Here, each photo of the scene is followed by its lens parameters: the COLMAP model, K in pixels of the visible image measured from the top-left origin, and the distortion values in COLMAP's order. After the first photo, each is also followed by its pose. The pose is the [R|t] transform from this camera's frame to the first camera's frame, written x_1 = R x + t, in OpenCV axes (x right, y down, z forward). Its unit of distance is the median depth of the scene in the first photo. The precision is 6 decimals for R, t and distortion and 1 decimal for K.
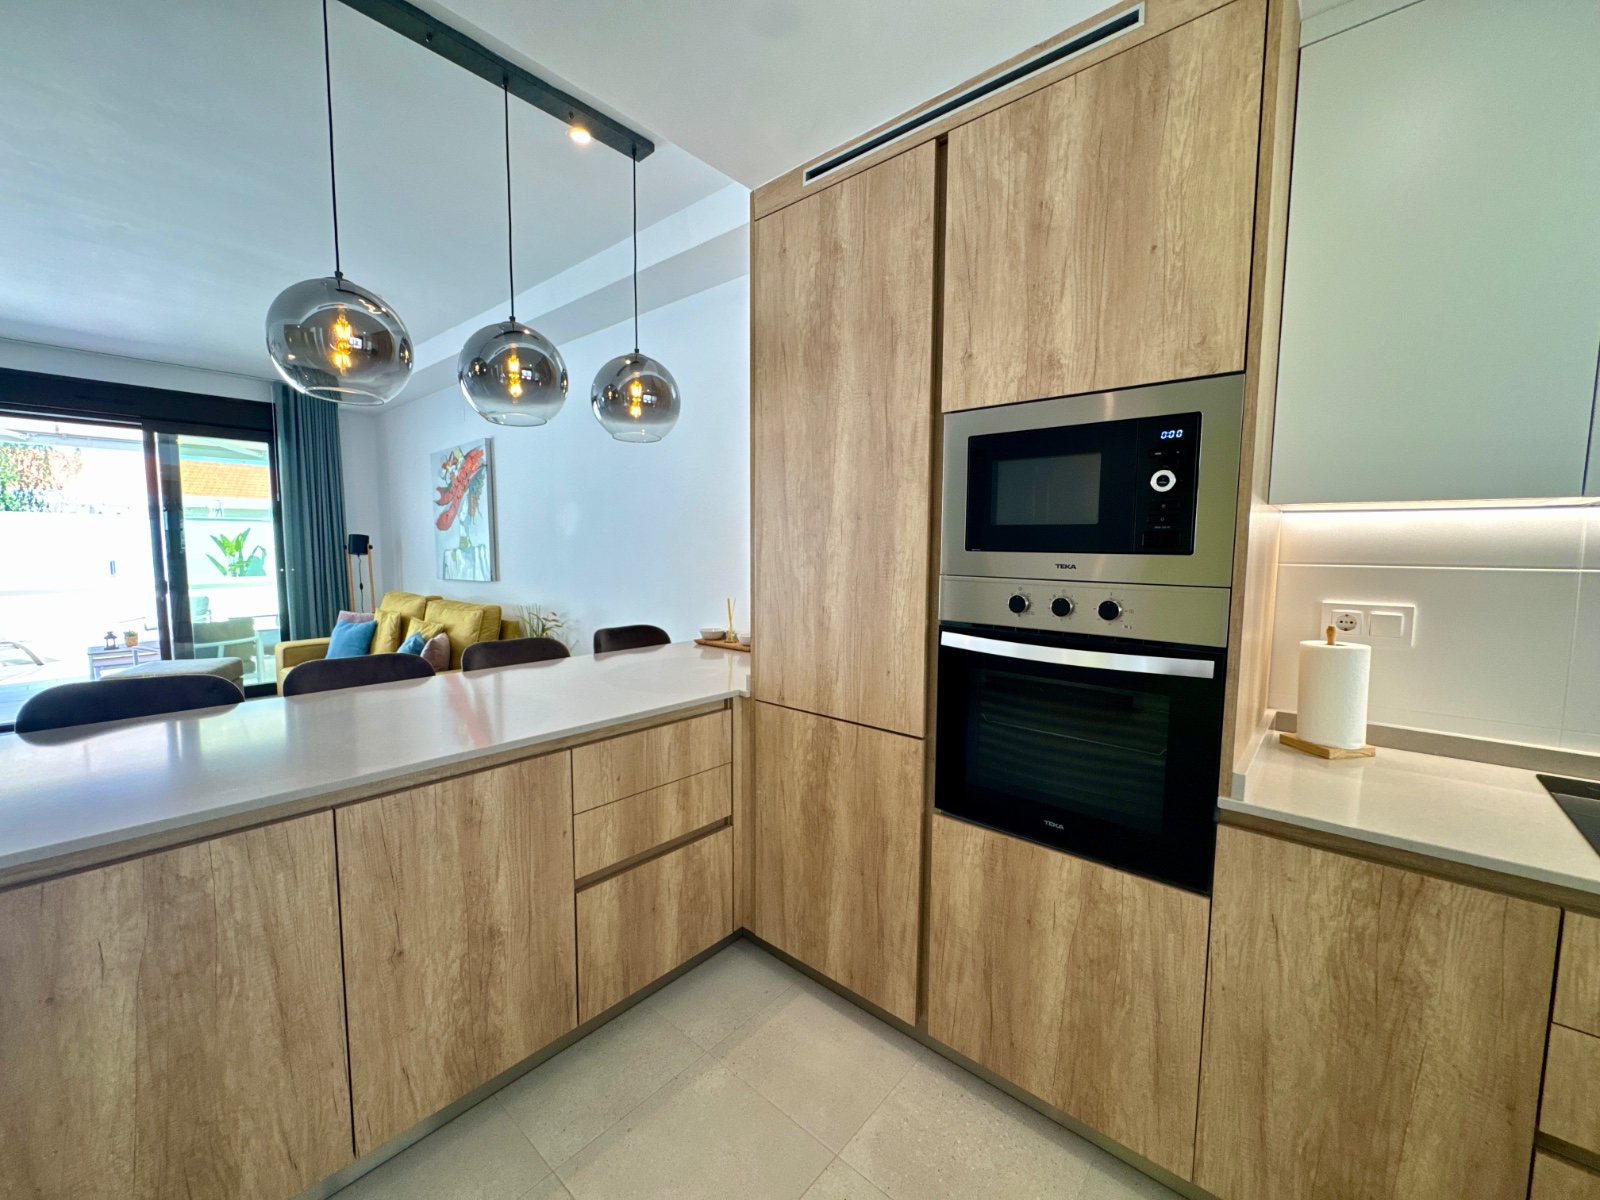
lens RADIAL K [[640.2, 0, 799.2], [0, 640.2, 598.5], [0, 0, 1]] dist [-0.004928, 0.000946]
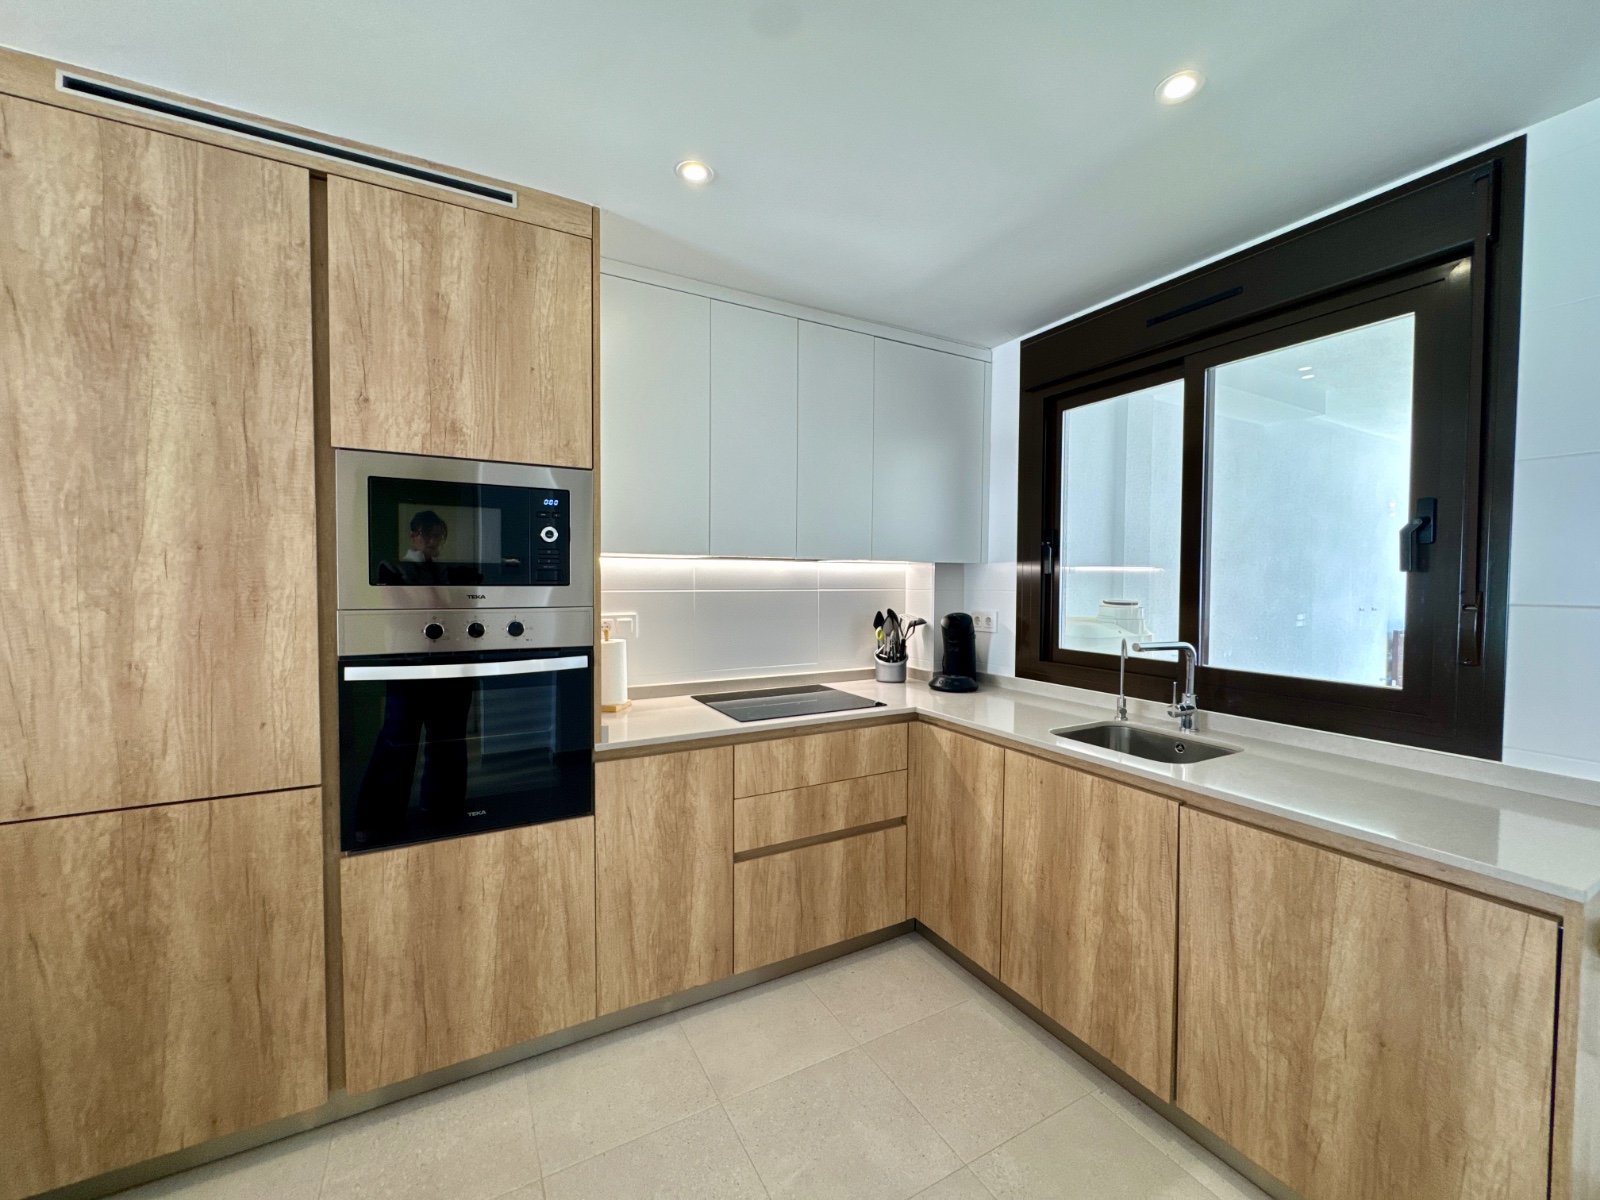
lens RADIAL K [[640.2, 0, 799.2], [0, 640.2, 600.4], [0, 0, 1]] dist [-0.004928, 0.000946]
pose [[0.343339, -0.034604, 0.938574, -0.438812], [0.078999, 0.996844, 0.007853, -0.003374], [-0.935883, 0.071450, 0.344989, -0.002172]]
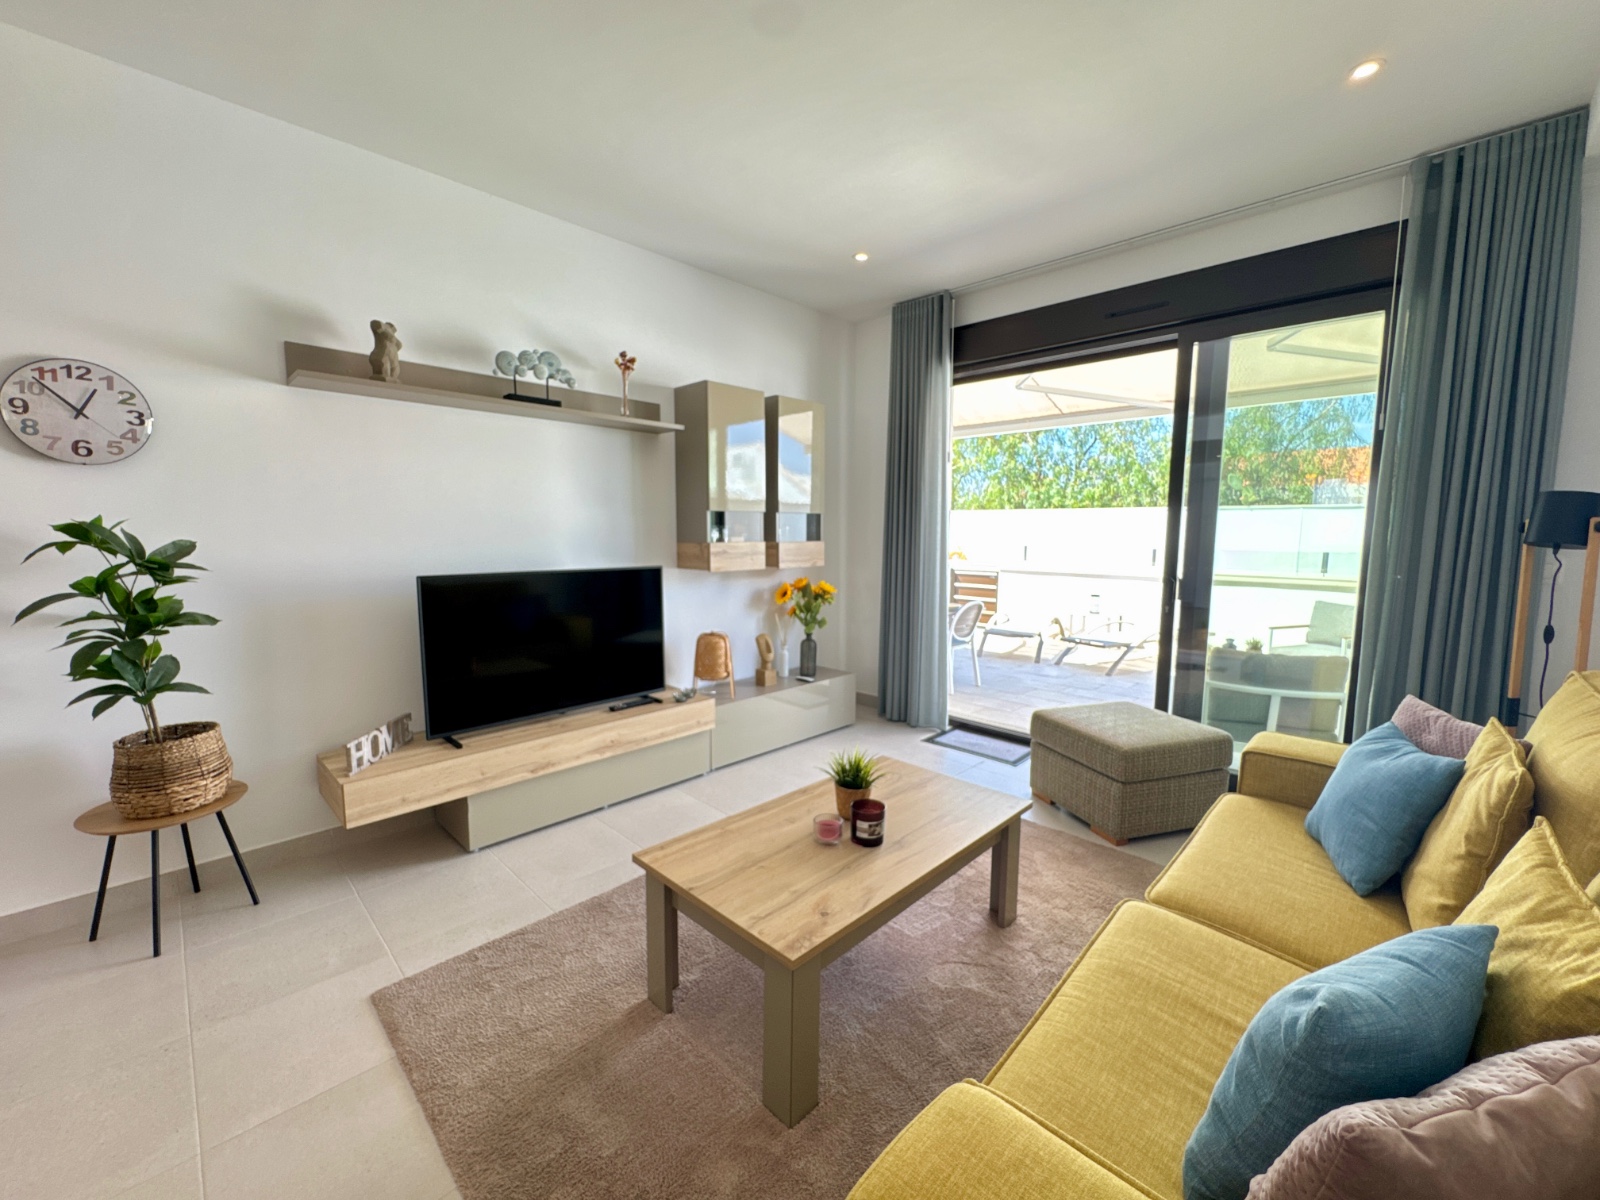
lens RADIAL K [[640.2, 0, 806.0], [0, 640.2, 598.5], [0, 0, 1]] dist [-0.004928, 0.000946]
pose [[-0.058625, 0.101832, -0.993073, -1.048903], [-0.095929, 0.989605, 0.107139, -0.134977], [0.993660, 0.101546, -0.048247, 2.089451]]
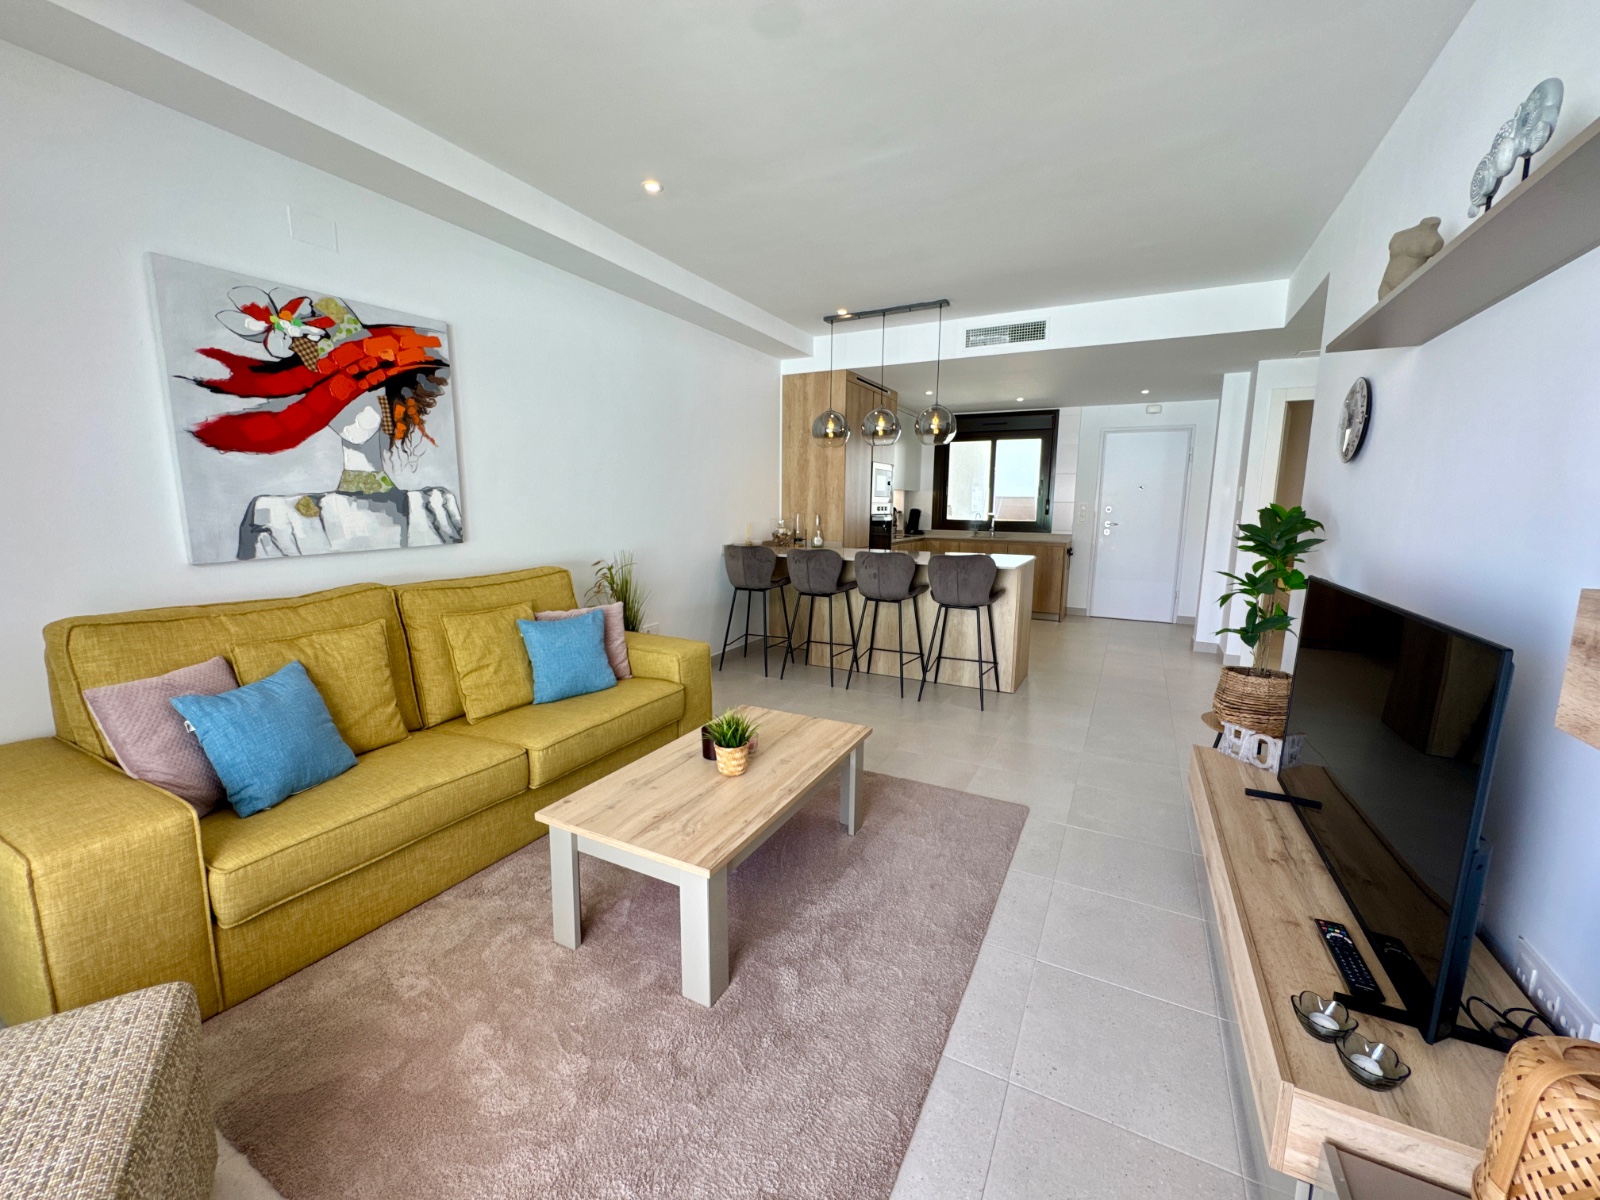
lens RADIAL K [[640.2, 0, 795.6], [0, 640.2, 599.6], [0, 0, 1]] dist [-0.004928, 0.000946]
pose [[-0.228274, -0.154858, 0.961202, -3.418354], [0.073720, 0.981686, 0.175666, -0.171090], [-0.970802, 0.110960, -0.212677, 2.273407]]
